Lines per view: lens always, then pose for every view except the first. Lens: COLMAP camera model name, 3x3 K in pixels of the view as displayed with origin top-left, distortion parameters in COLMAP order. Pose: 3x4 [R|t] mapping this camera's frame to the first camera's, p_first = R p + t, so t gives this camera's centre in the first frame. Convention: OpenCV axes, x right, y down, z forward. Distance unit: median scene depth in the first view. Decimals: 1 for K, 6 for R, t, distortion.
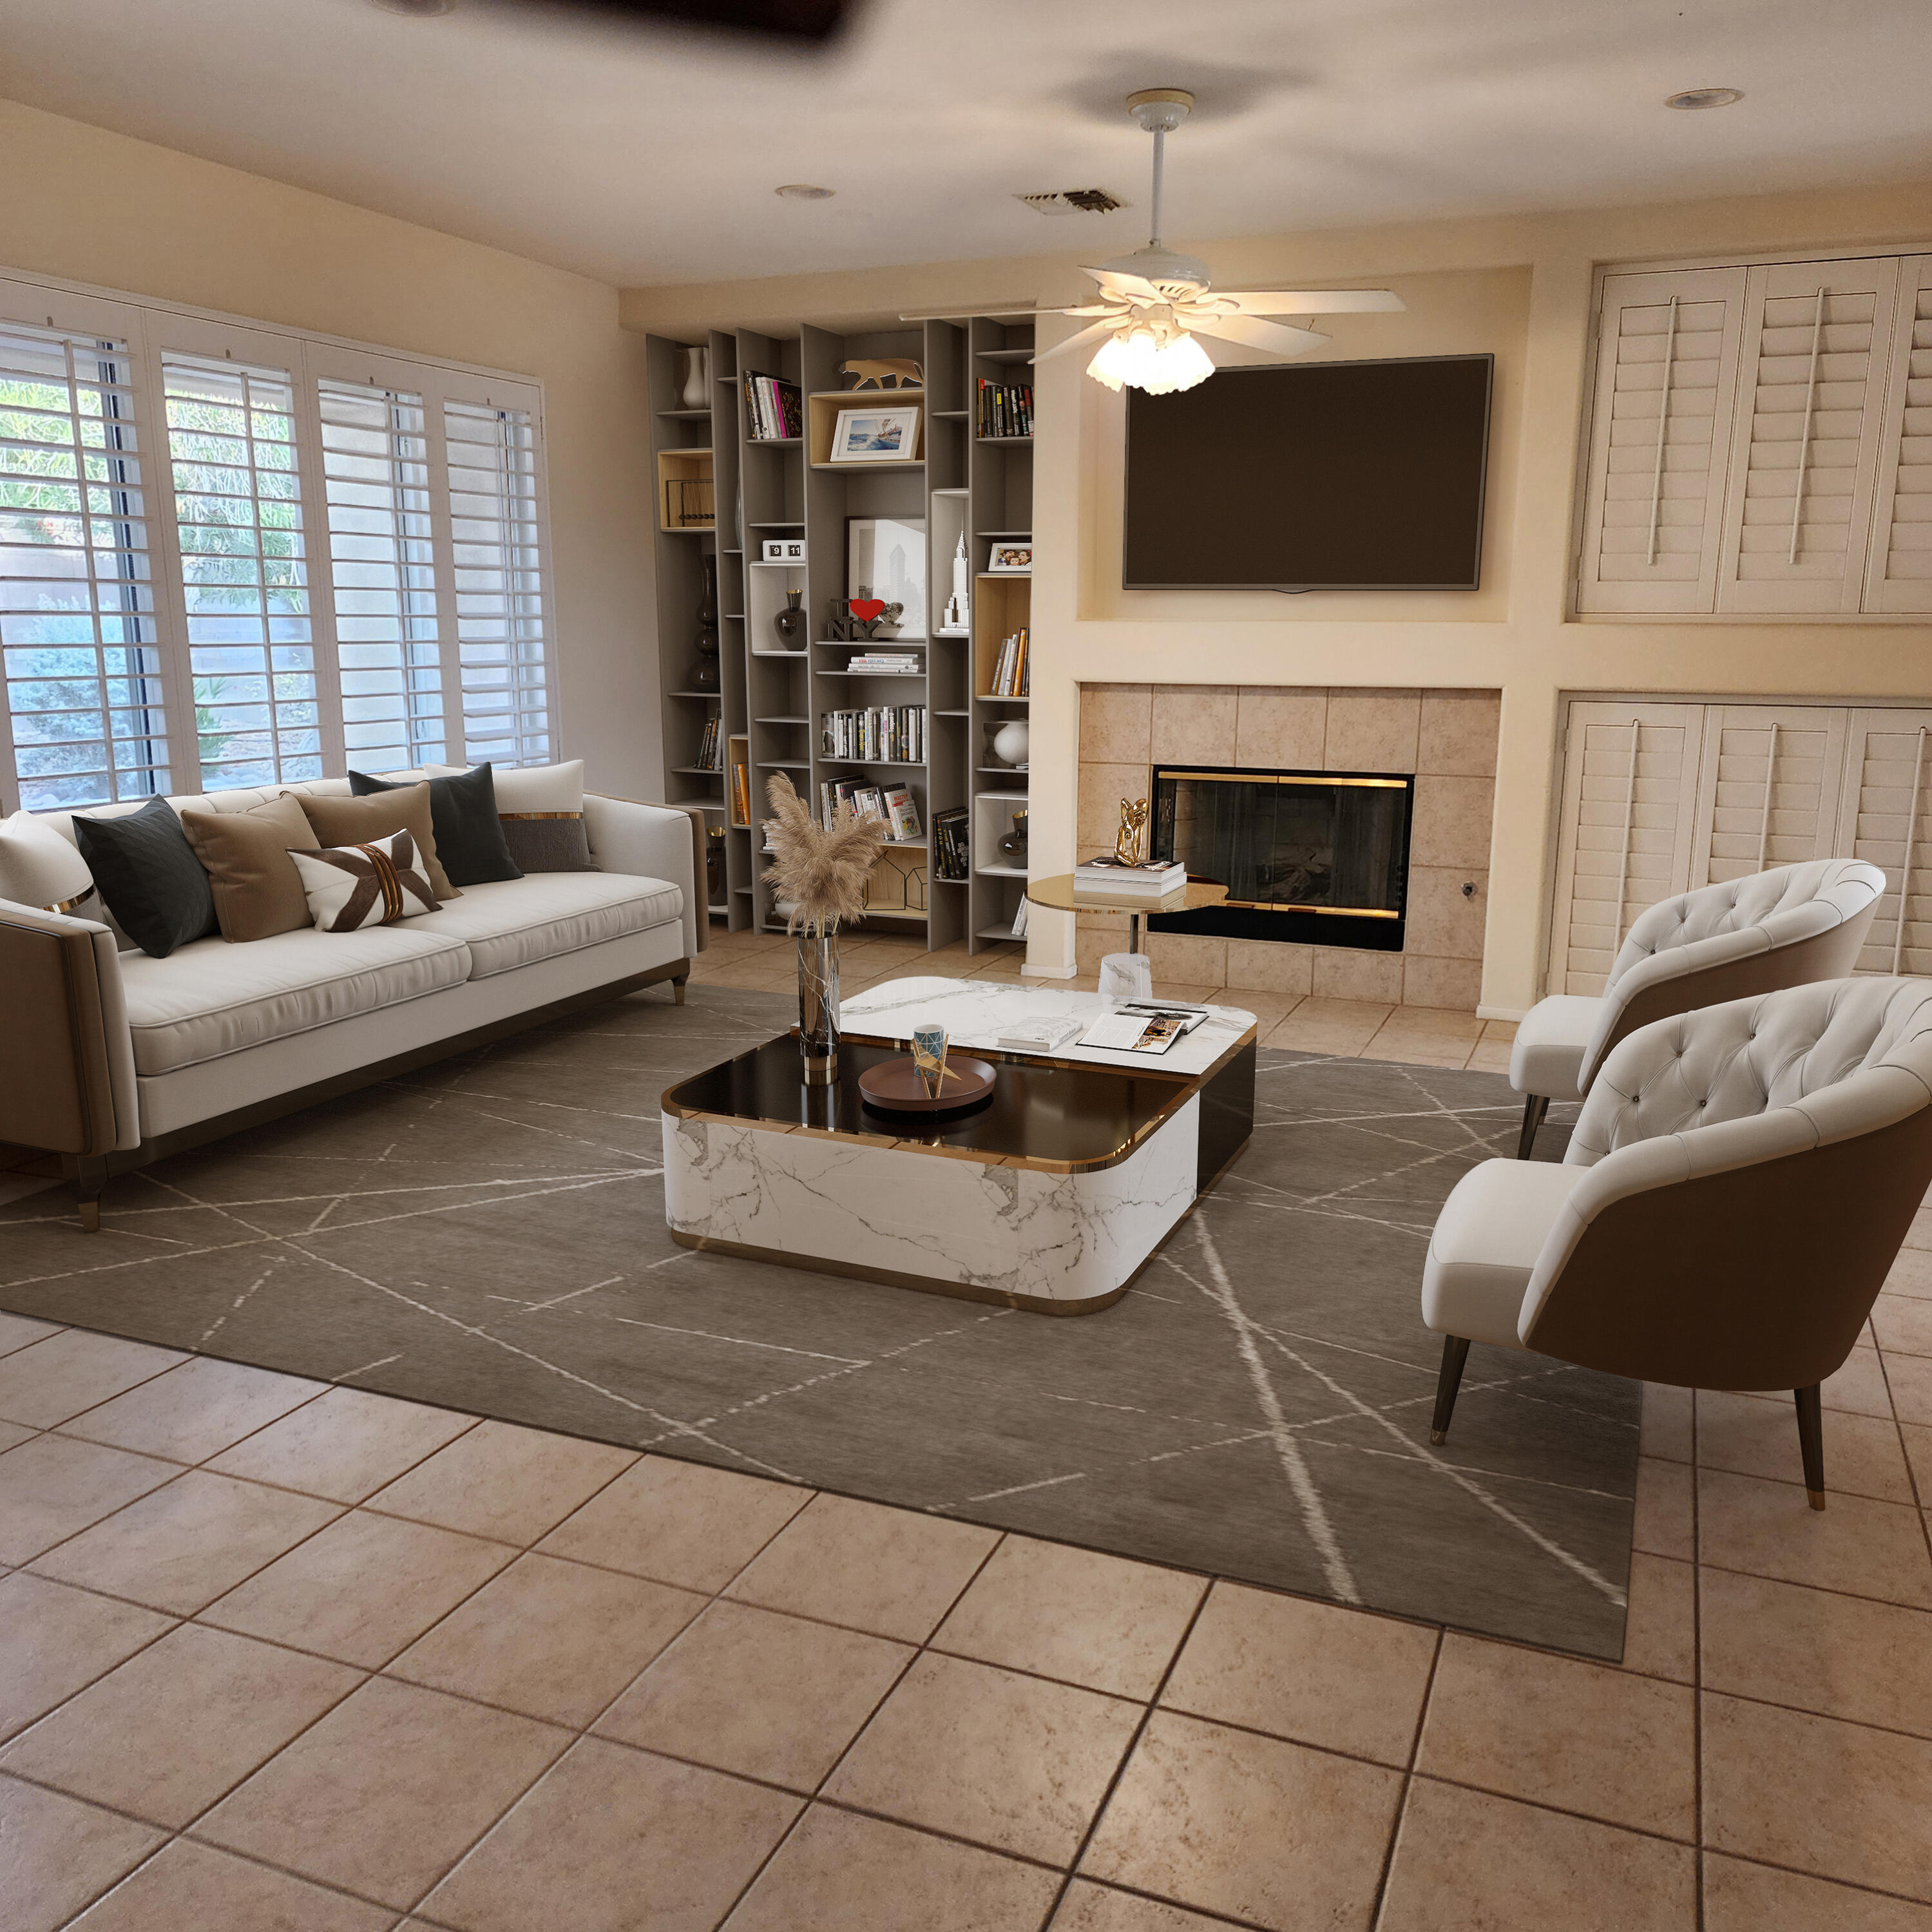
lens RADIAL K [[1690.5, 0, 966.1], [0, 1690.5, 961.8], [0, 0, 1]] dist [0.018191, -0.028636]
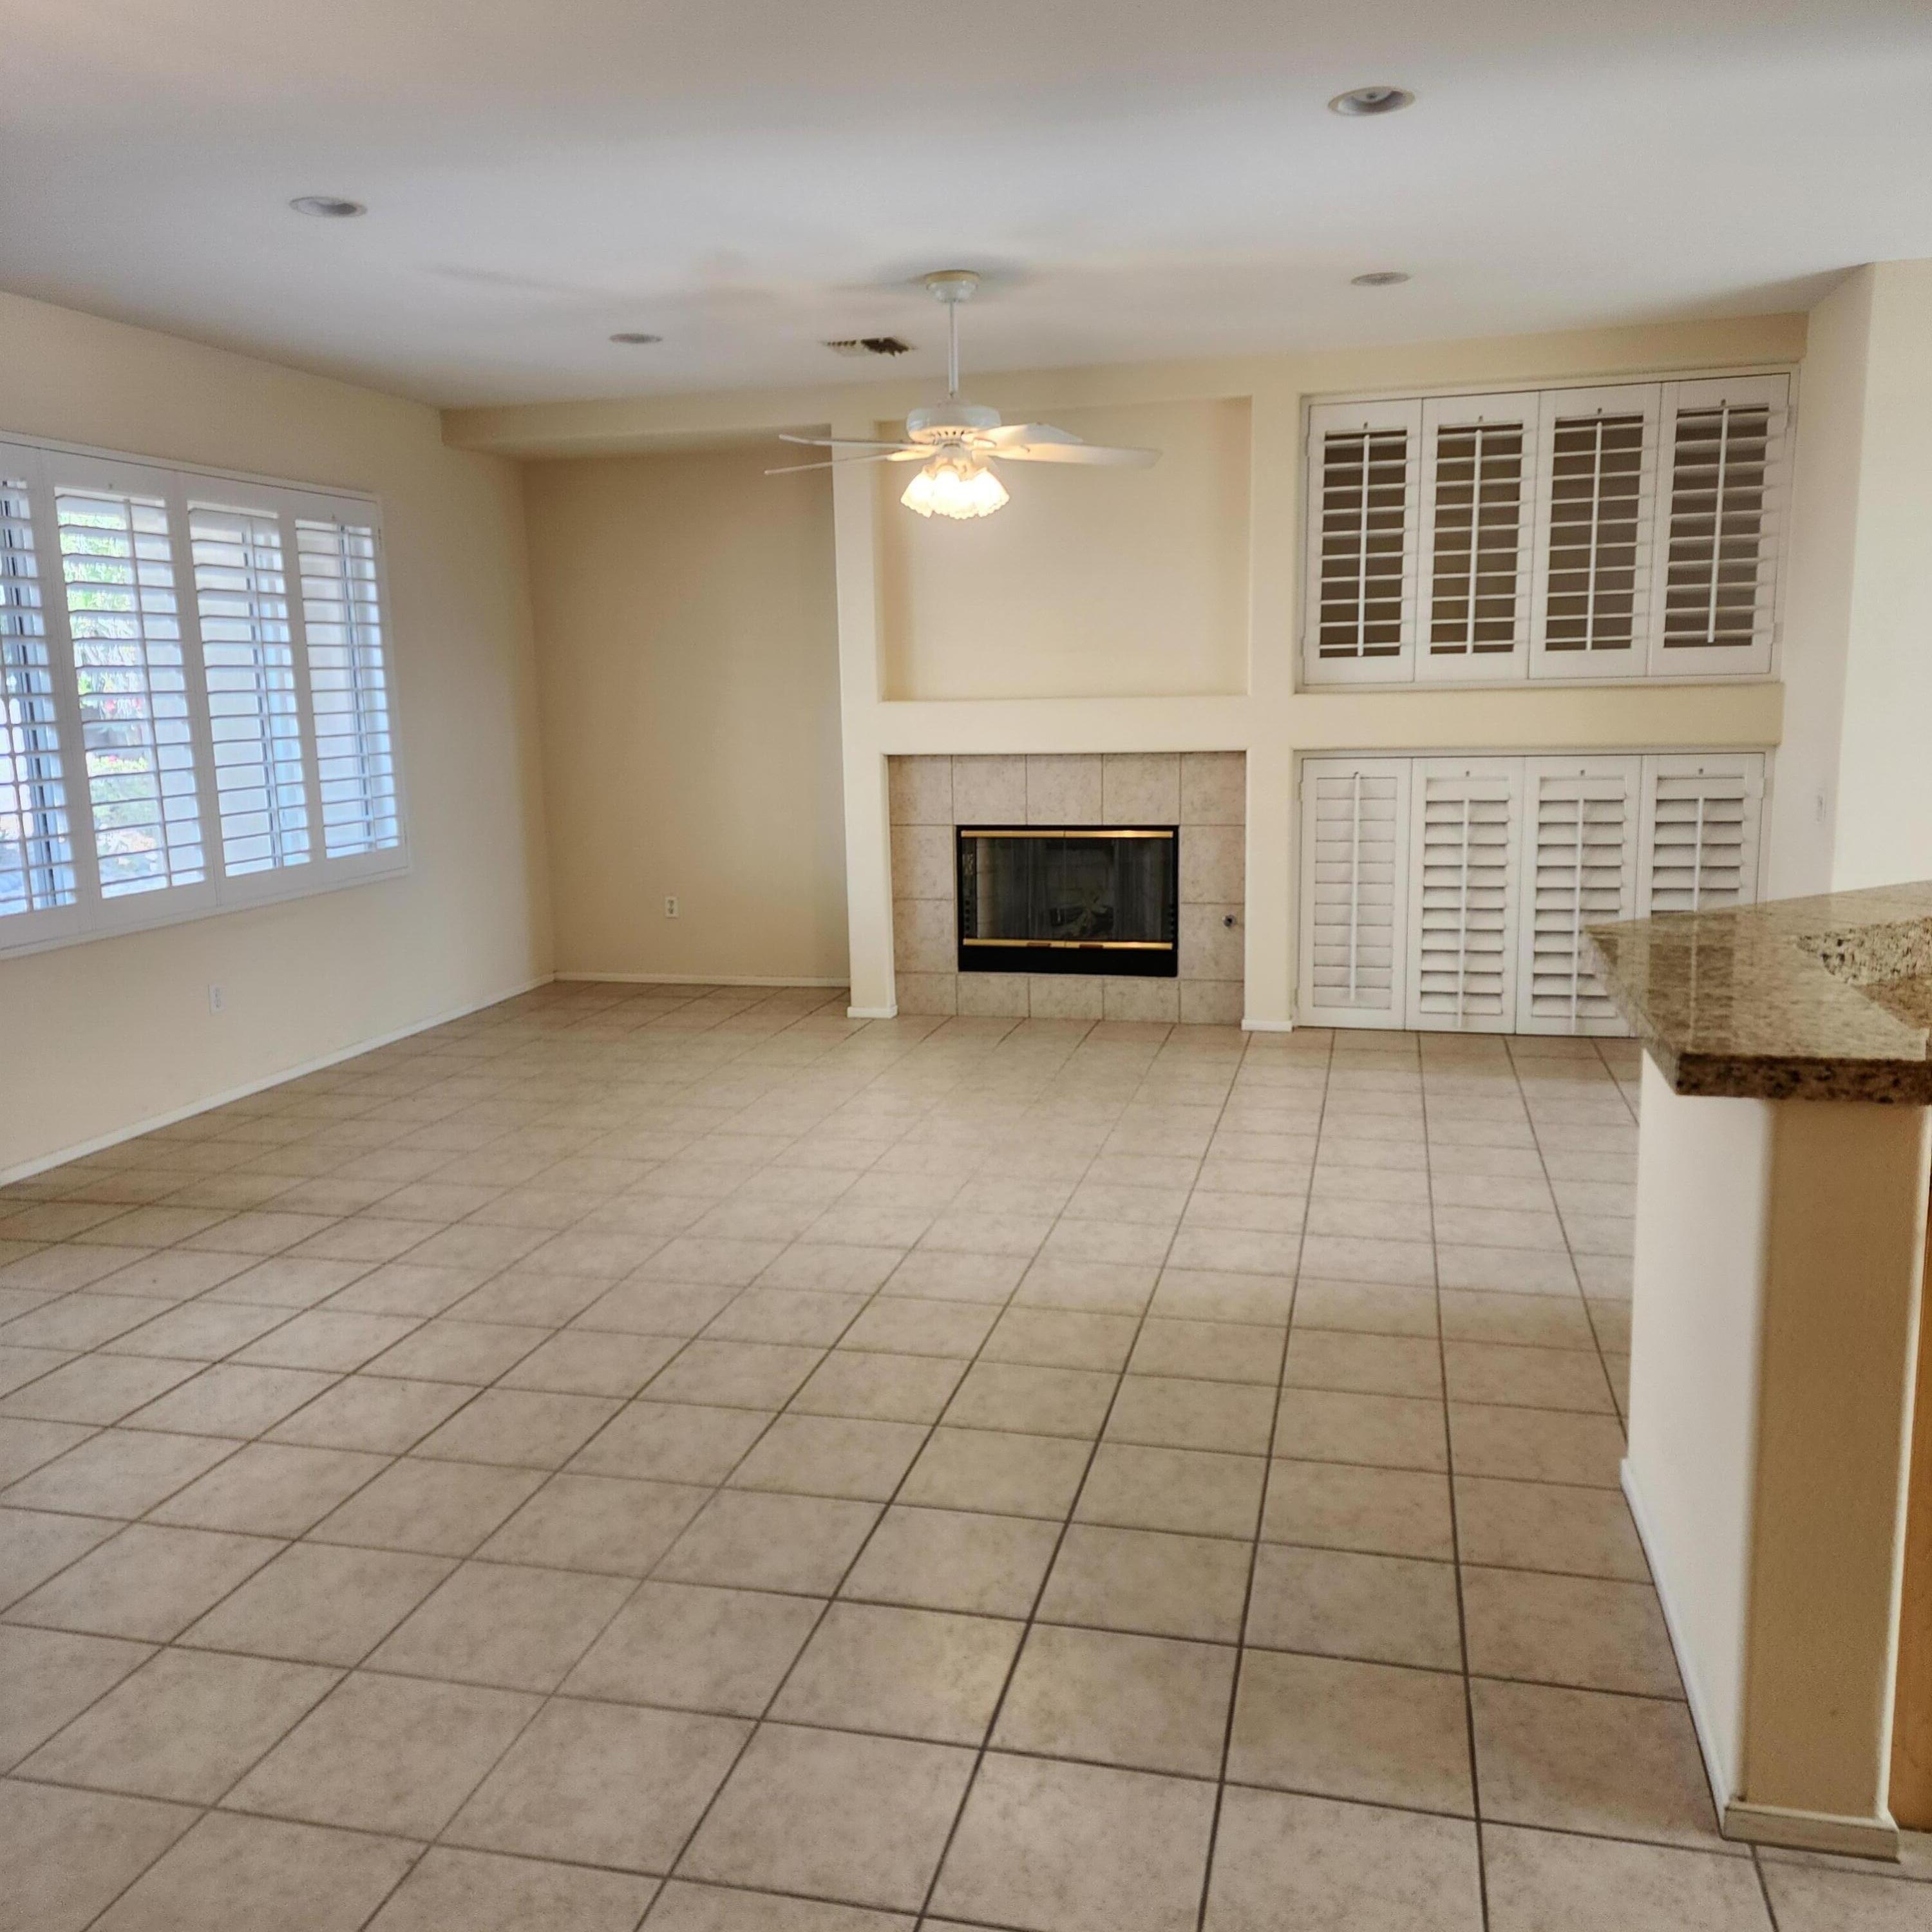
lens RADIAL K [[1690.5, 0, 956.3], [0, 1690.5, 967.2], [0, 0, 1]] dist [0.018191, -0.028636]
pose [[0.988776, -0.049965, 0.140803, -0.057639], [0.054605, 0.998079, -0.029281, 0.013172], [-0.139069, 0.036641, 0.989605, -0.133610]]
